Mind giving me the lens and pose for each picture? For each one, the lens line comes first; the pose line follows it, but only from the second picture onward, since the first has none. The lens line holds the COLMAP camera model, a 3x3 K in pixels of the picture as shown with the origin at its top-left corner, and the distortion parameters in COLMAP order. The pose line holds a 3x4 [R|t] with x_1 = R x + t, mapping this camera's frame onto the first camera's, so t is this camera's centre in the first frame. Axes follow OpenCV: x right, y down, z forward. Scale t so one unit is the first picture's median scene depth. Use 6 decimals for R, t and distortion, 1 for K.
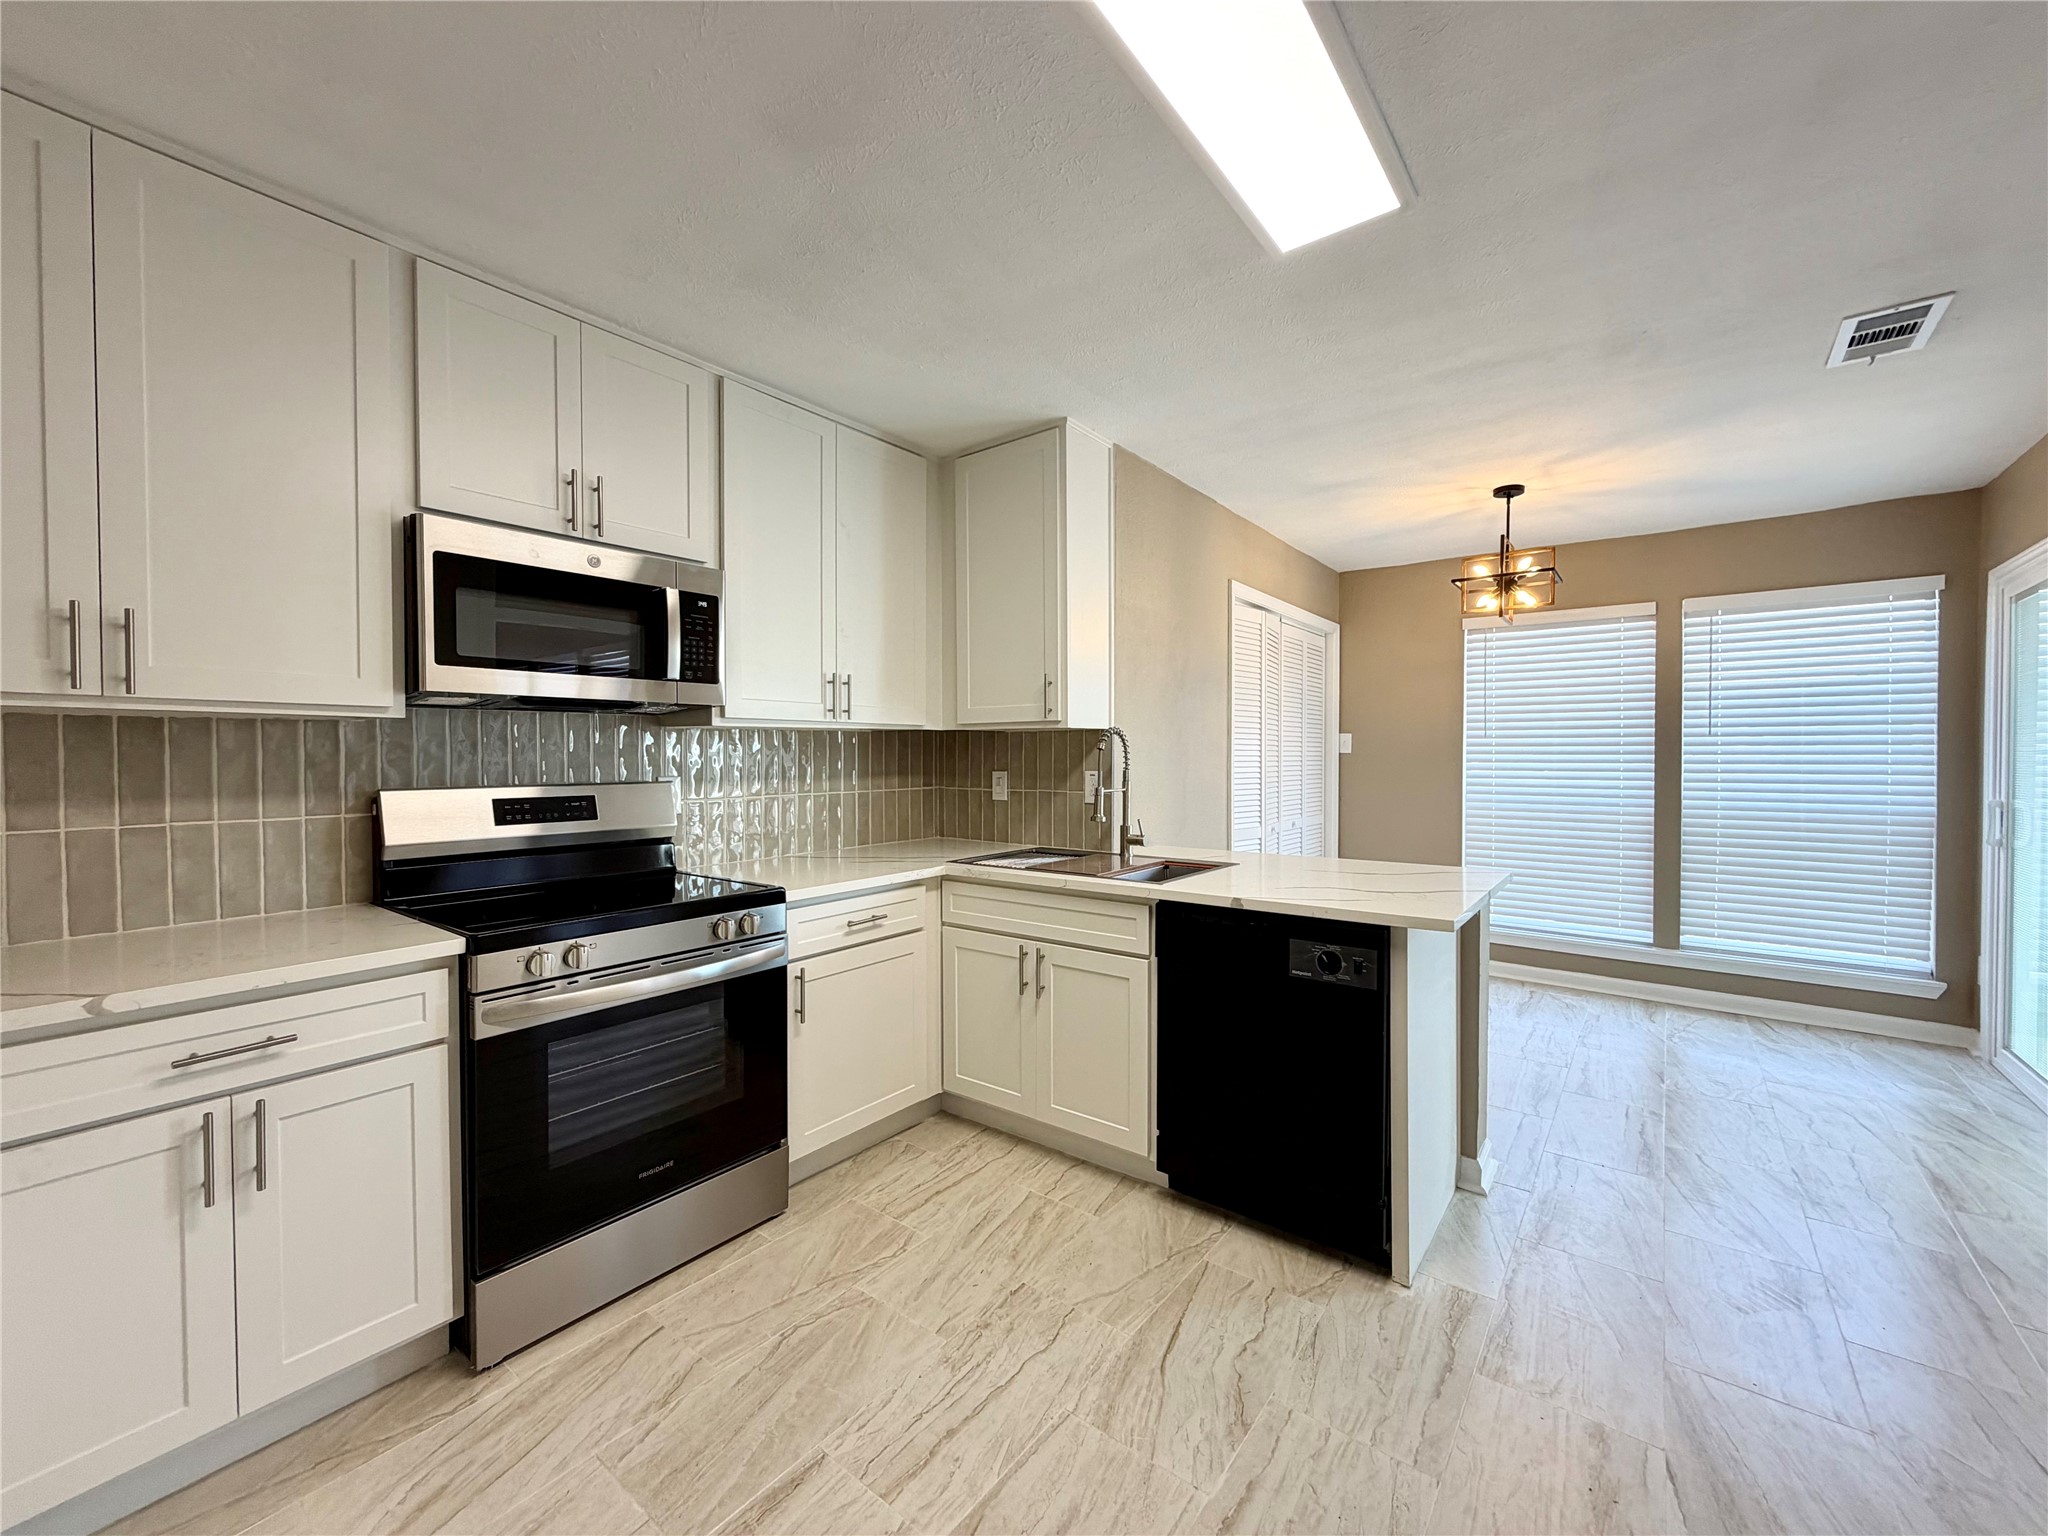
lens RADIAL K [[816.5, 0, 1018.9], [0, 816.5, 767.0], [0, 0, 1]] dist [0.002535, -0.000778]
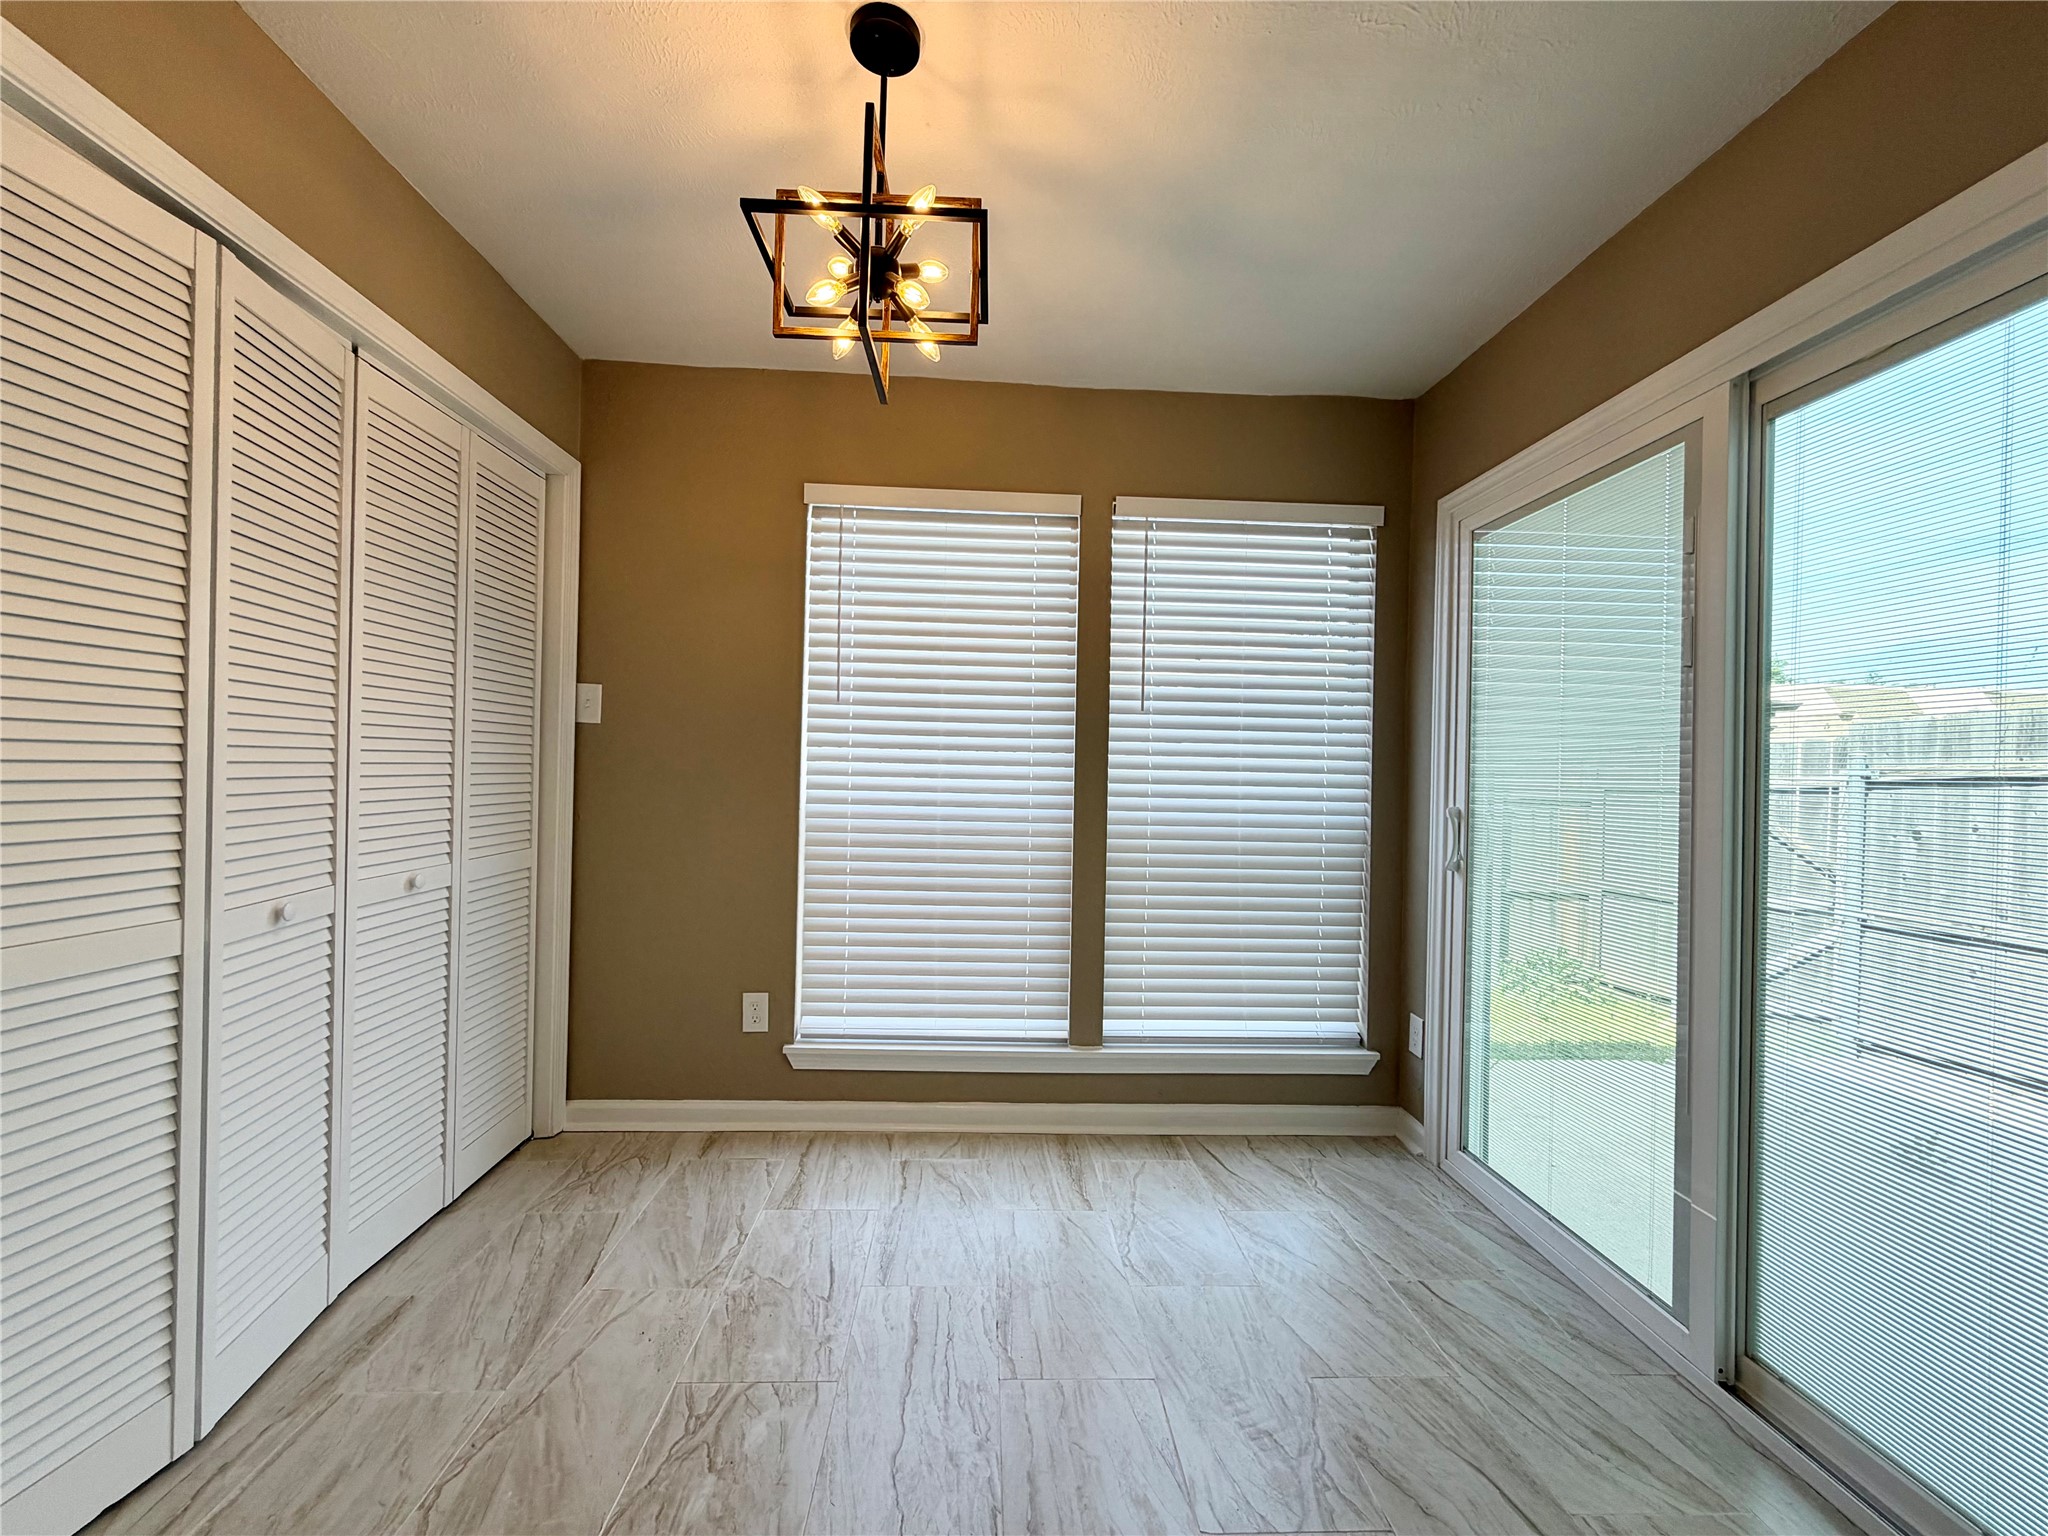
lens RADIAL K [[816.5, 0, 1014.3], [0, 816.5, 767.1], [0, 0, 1]] dist [0.002535, -0.000778]
pose [[0.757182, 0.016663, 0.652992, 0.556201], [-0.013686, 0.999860, -0.009645, 0.022516], [-0.653061, -0.001634, 0.757303, 0.929560]]
